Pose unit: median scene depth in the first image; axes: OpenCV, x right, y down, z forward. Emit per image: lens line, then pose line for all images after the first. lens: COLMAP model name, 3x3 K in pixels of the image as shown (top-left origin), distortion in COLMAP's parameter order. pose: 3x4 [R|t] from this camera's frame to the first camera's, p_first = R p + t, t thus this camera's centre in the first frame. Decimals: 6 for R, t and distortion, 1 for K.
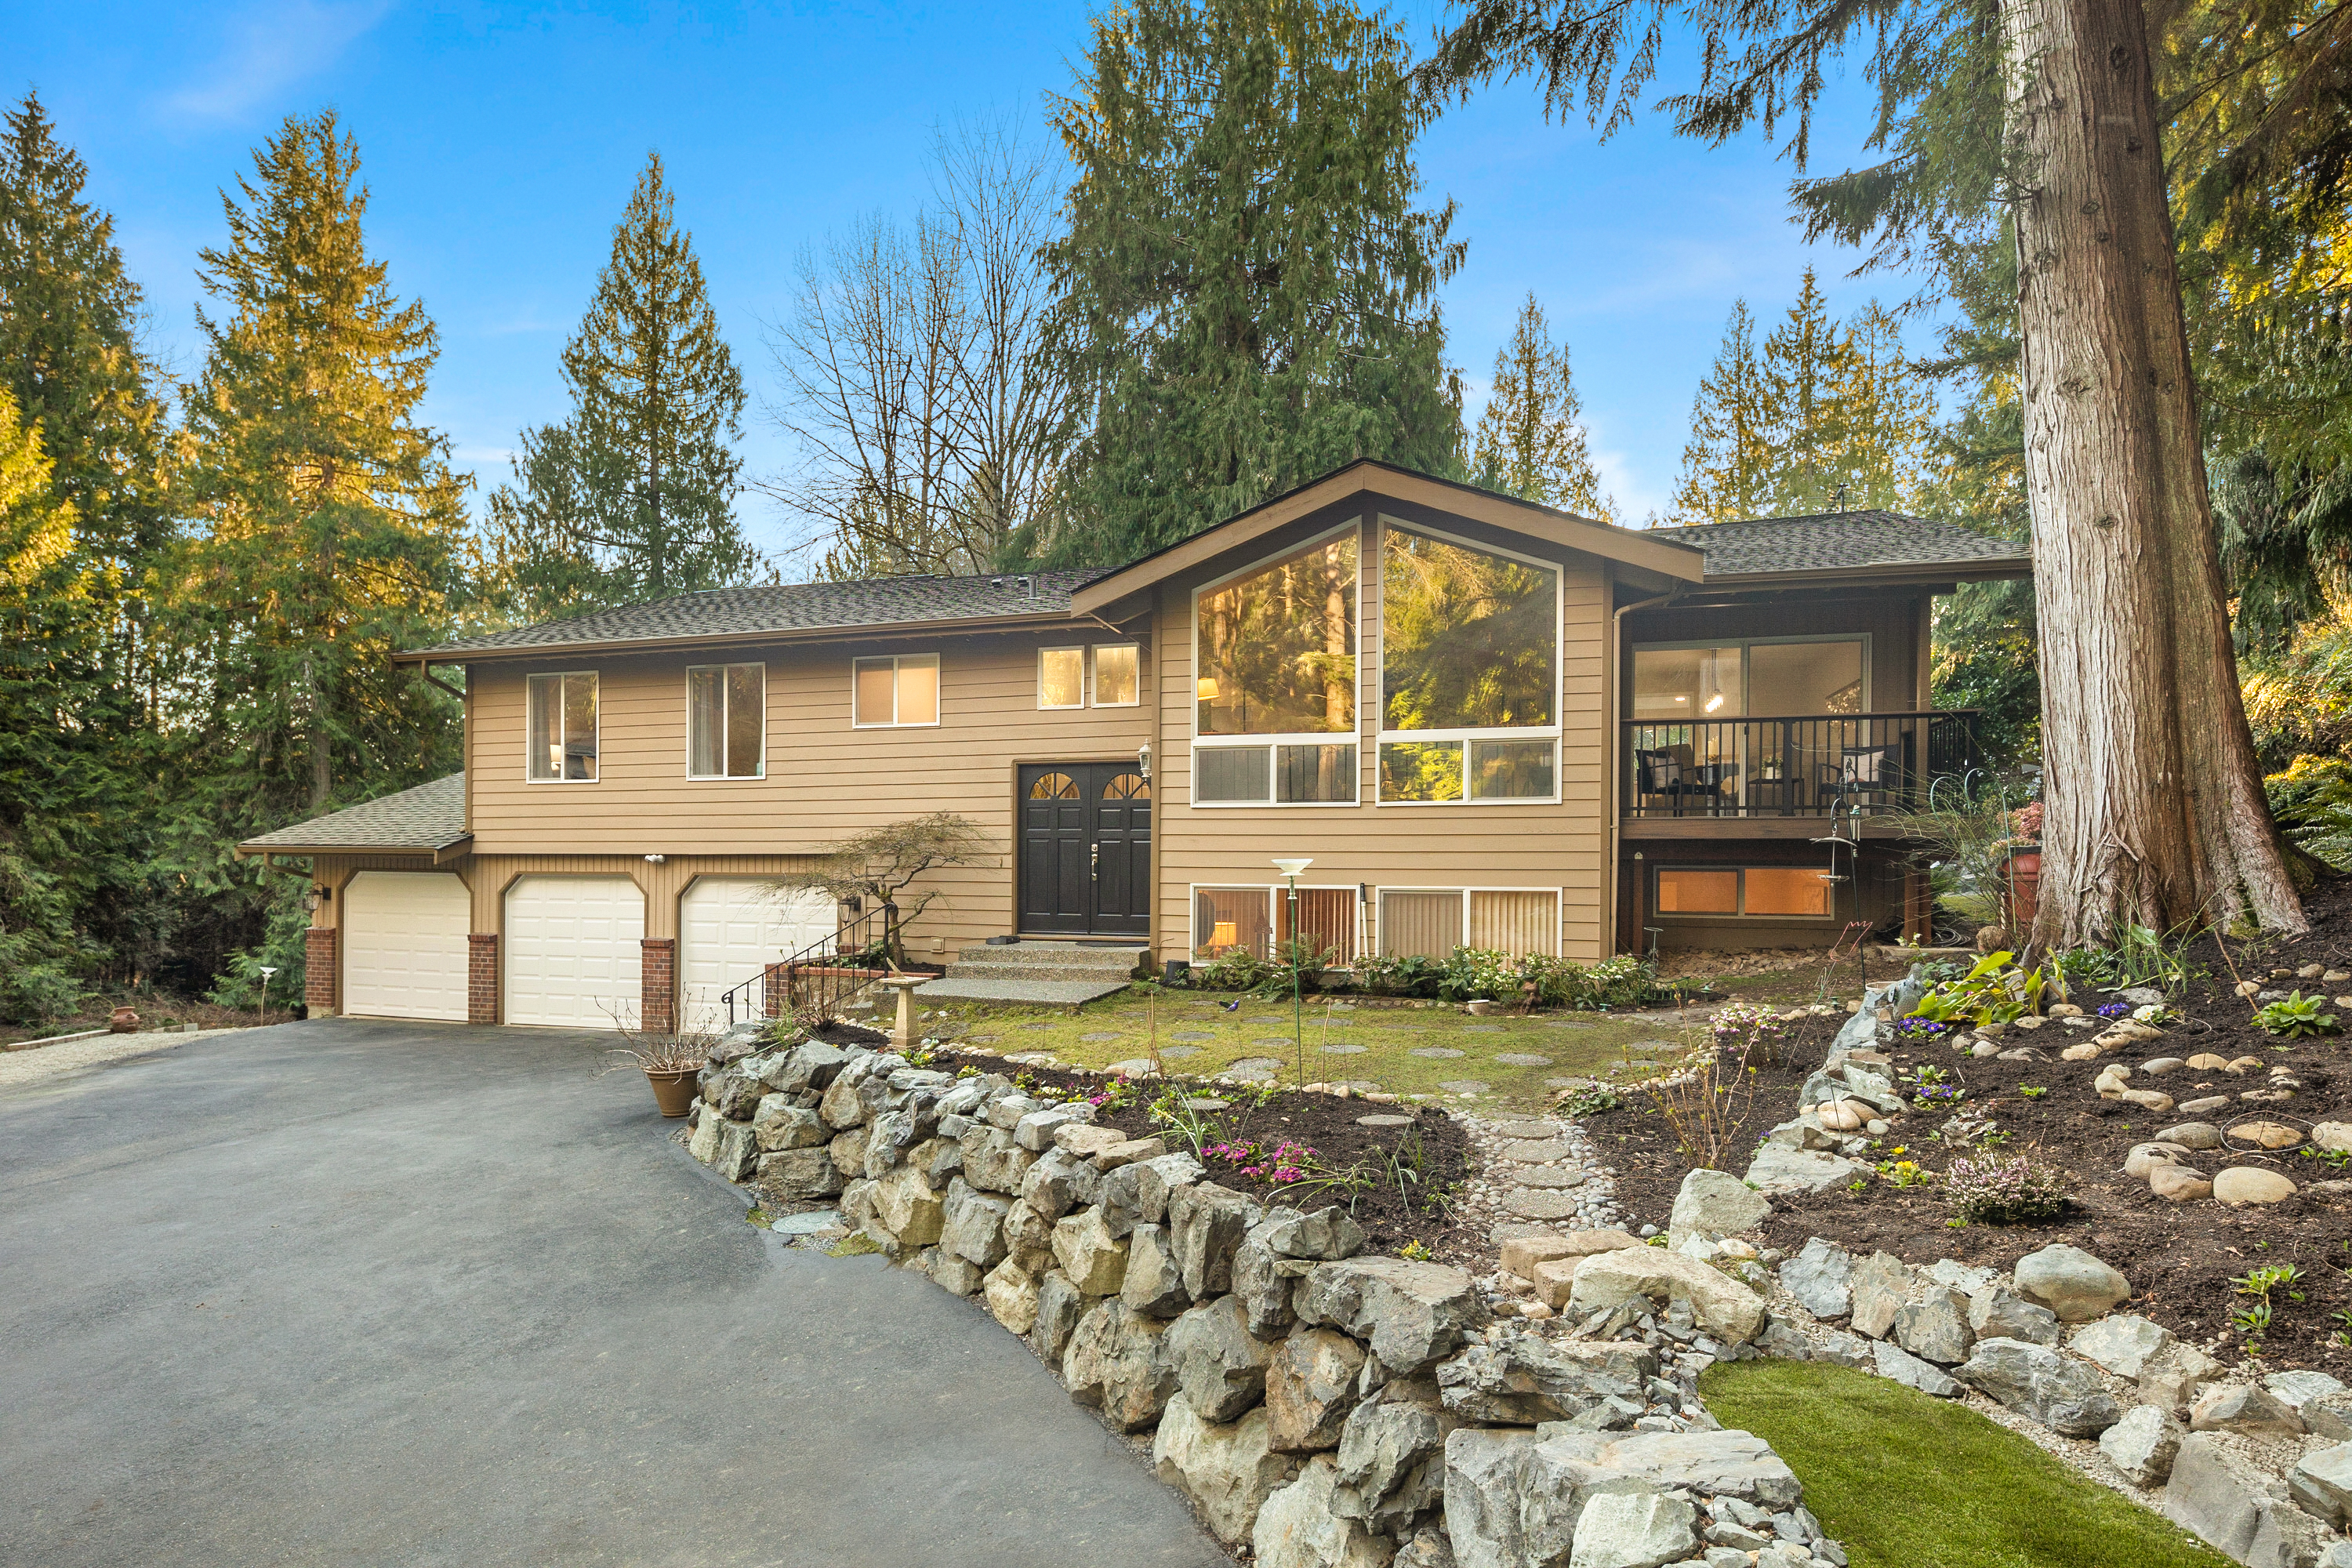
lens RADIAL K [[1129.8, 0, 1166.9], [0, 1129.8, 874.3], [0, 0, 1]] dist [-0.001282, -0.000528]
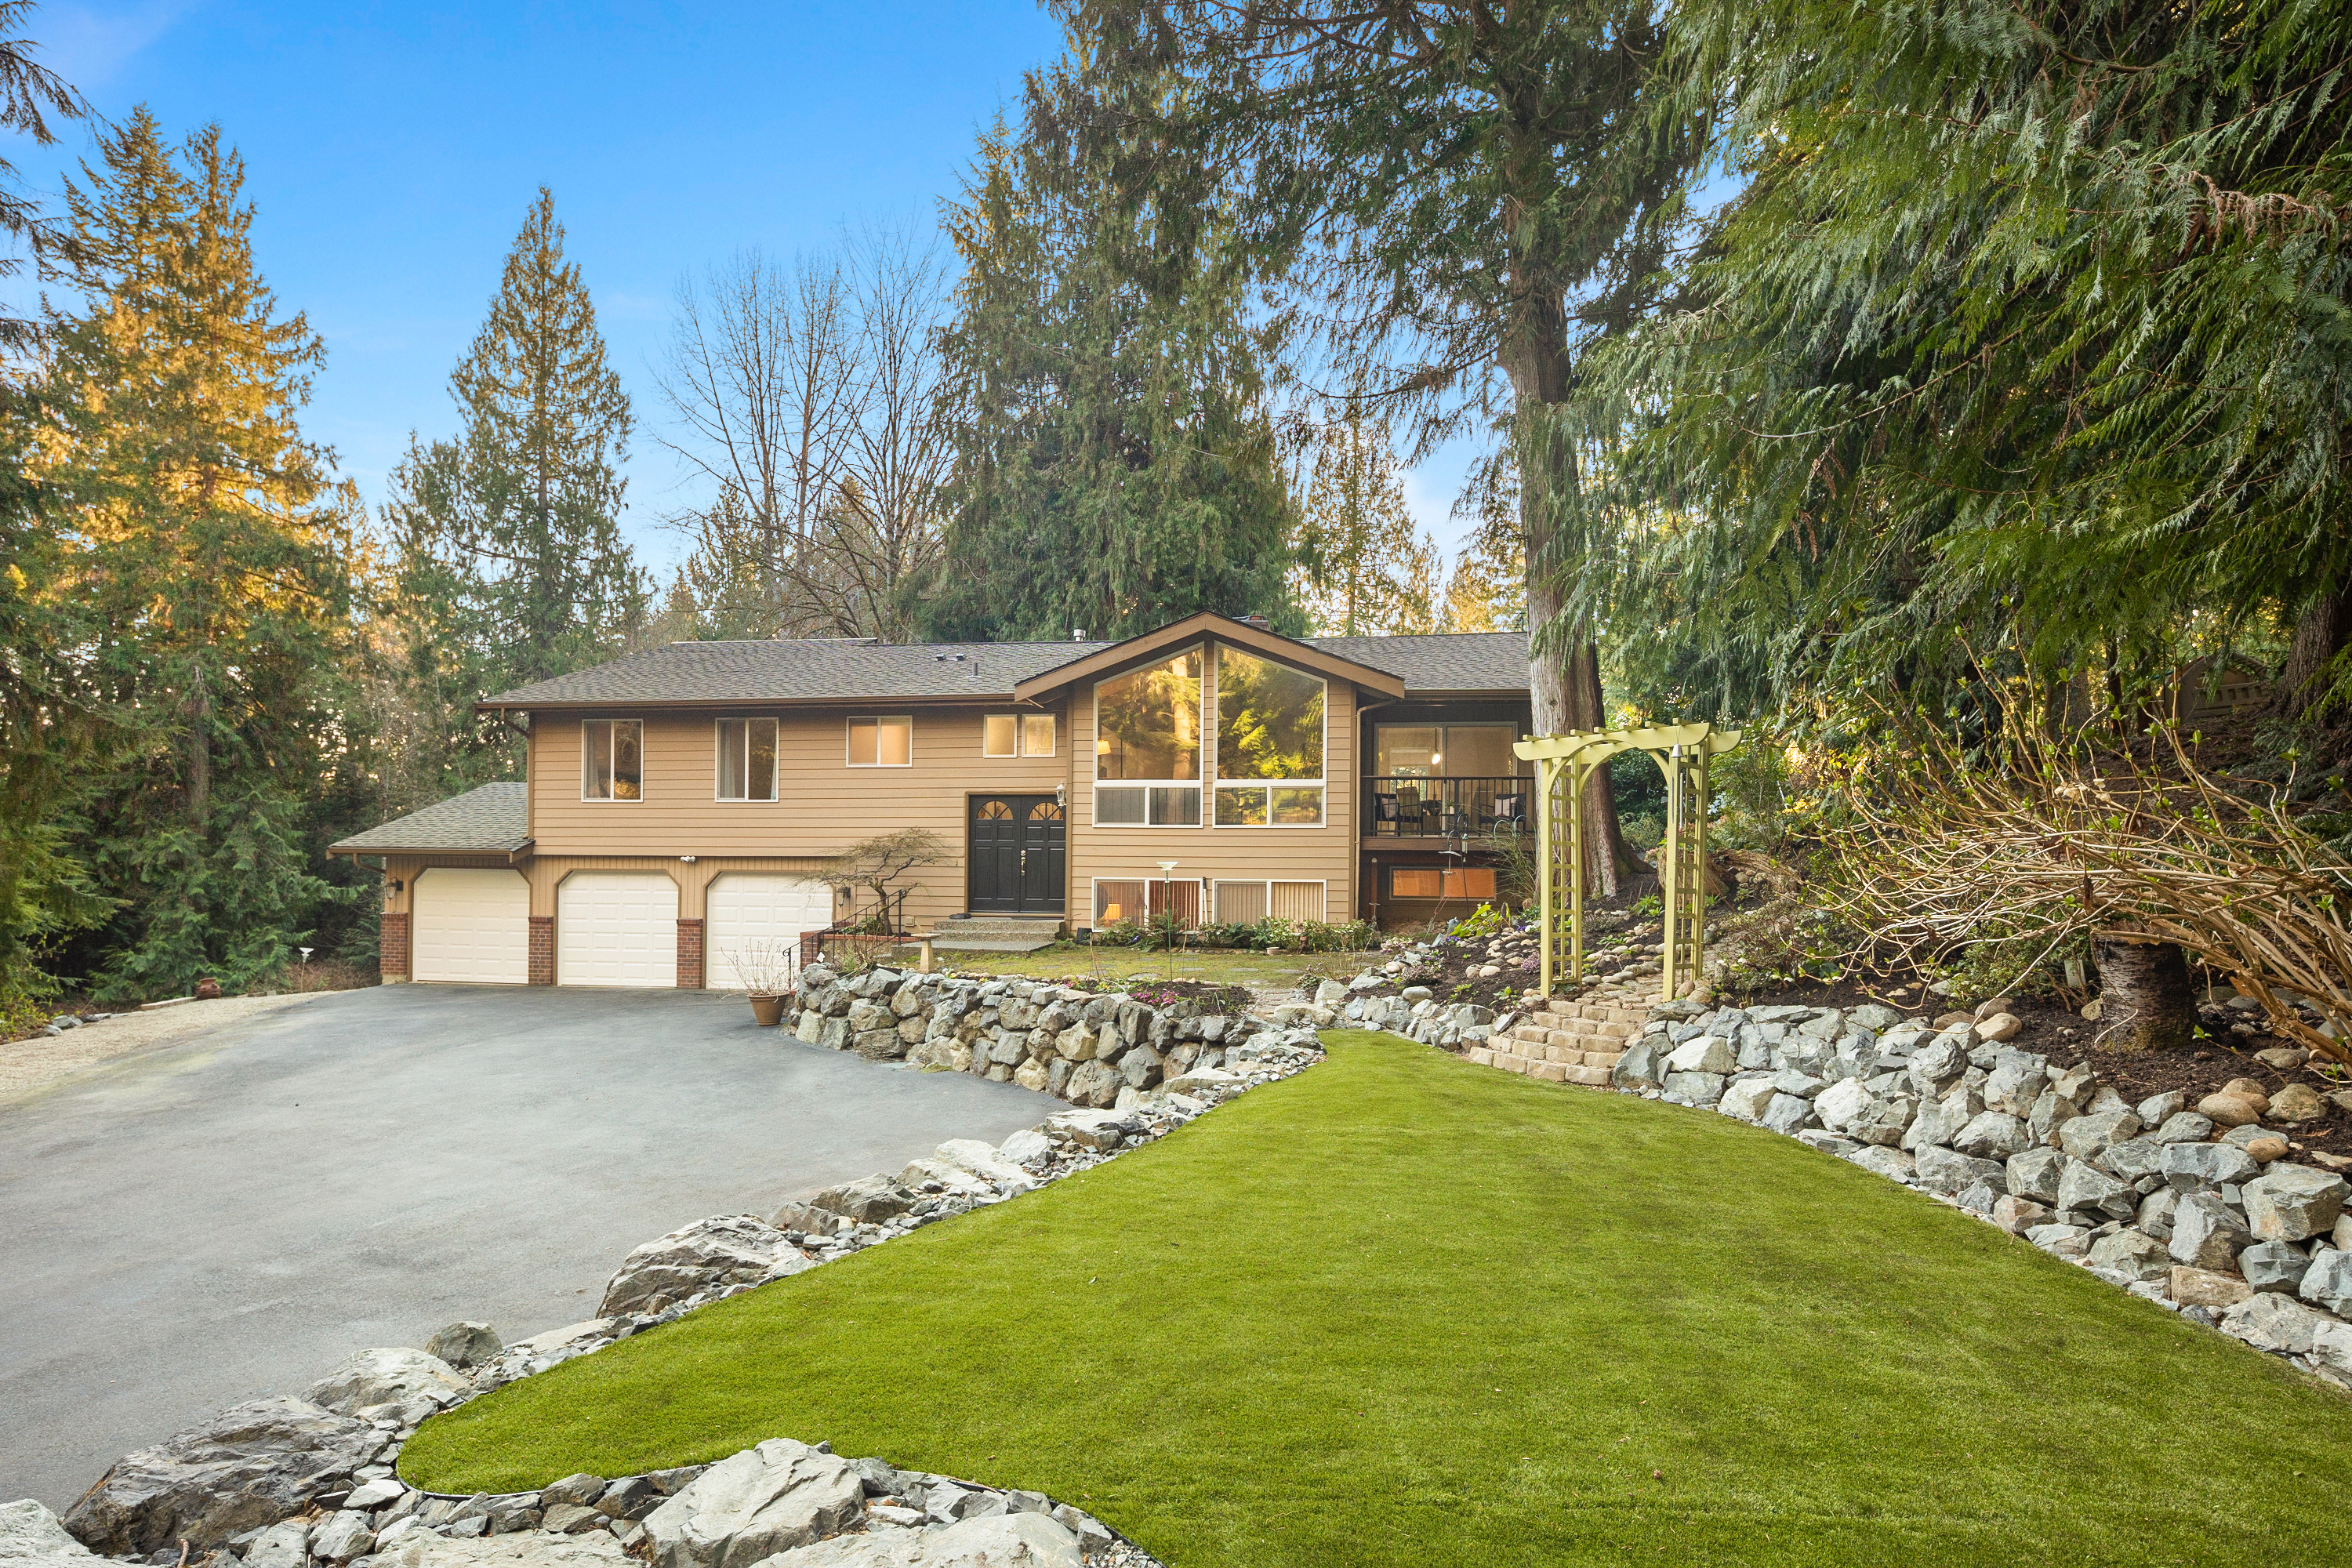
lens RADIAL K [[1129.8, 0, 1166.9], [0, 1129.8, 874.3], [0, 0, 1]] dist [-0.001282, -0.000528]
pose [[0.990944, 0.002160, 0.134259, -0.063936], [-0.002055, 0.999997, -0.000924, 0.004056], [-0.134260, 0.000640, 0.990946, -0.395100]]
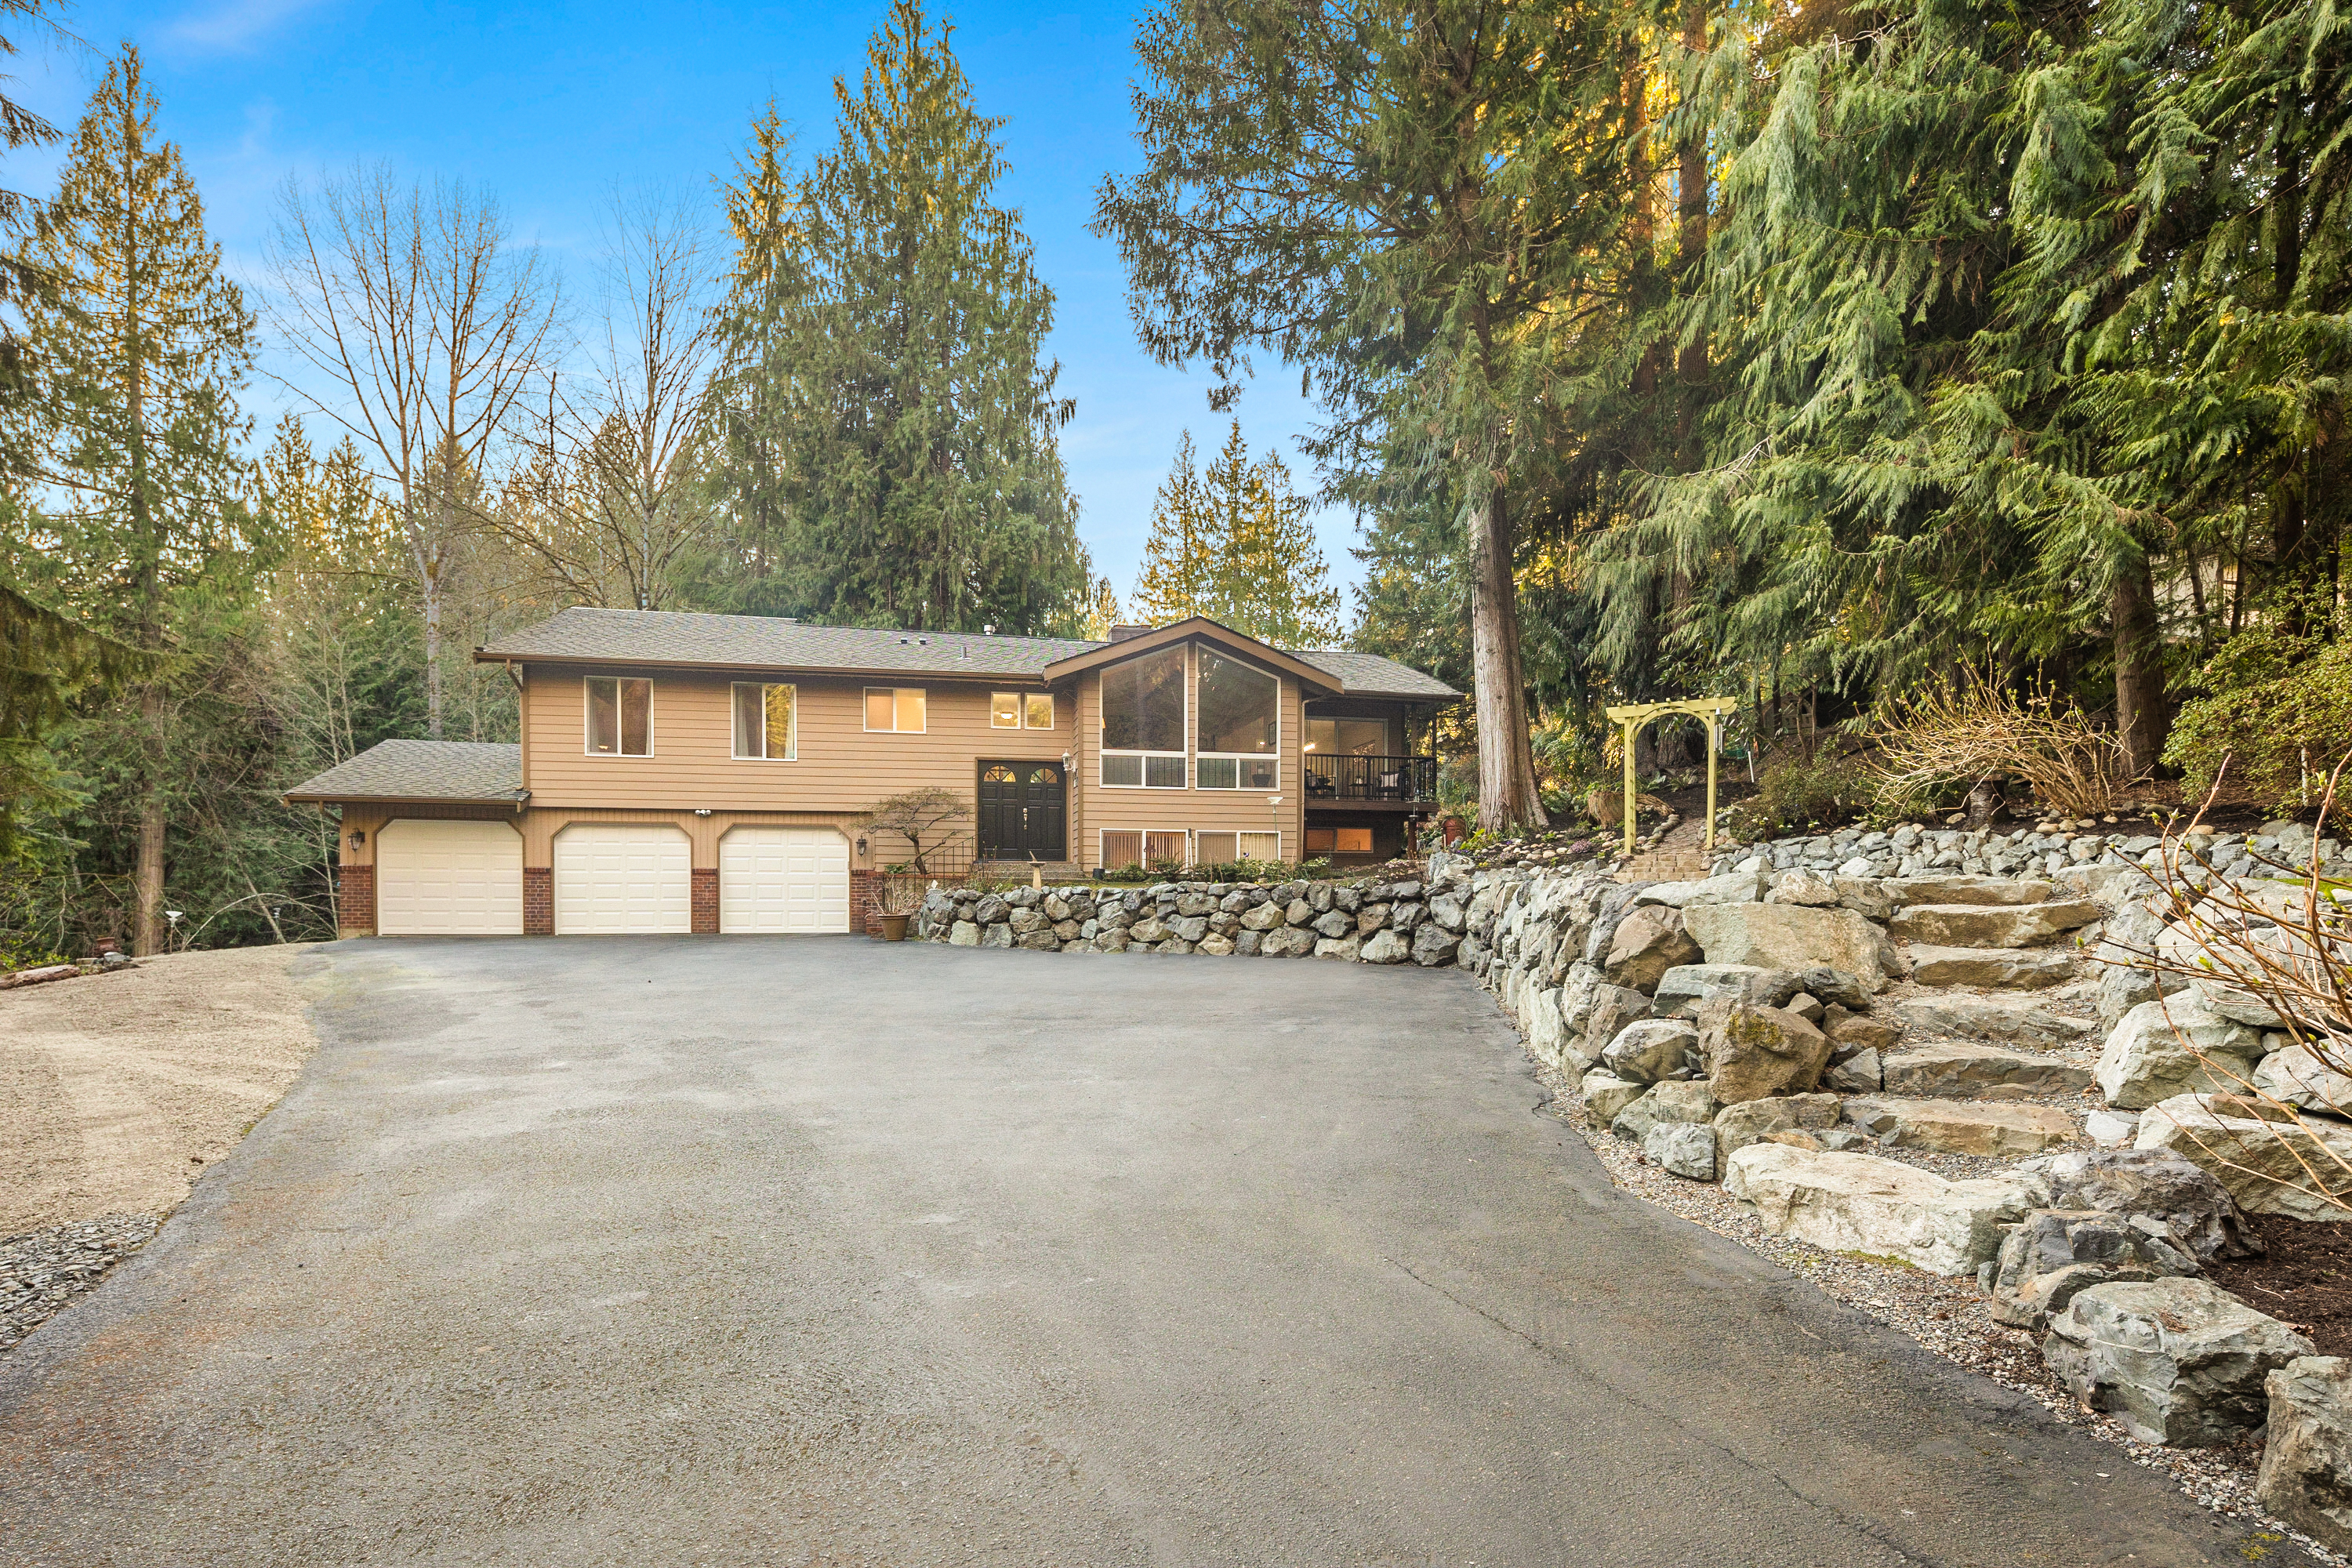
lens RADIAL K [[1134.9, 0, 1150.1], [0, 1134.9, 928.1], [0, 0, 1]] dist [-0.000114, -0.000455]
pose [[0.881896, -0.017438, 0.471121, -0.604156], [0.005941, 0.999647, 0.025880, 0.095034], [-0.471406, -0.020025, 0.881689, -0.529482]]
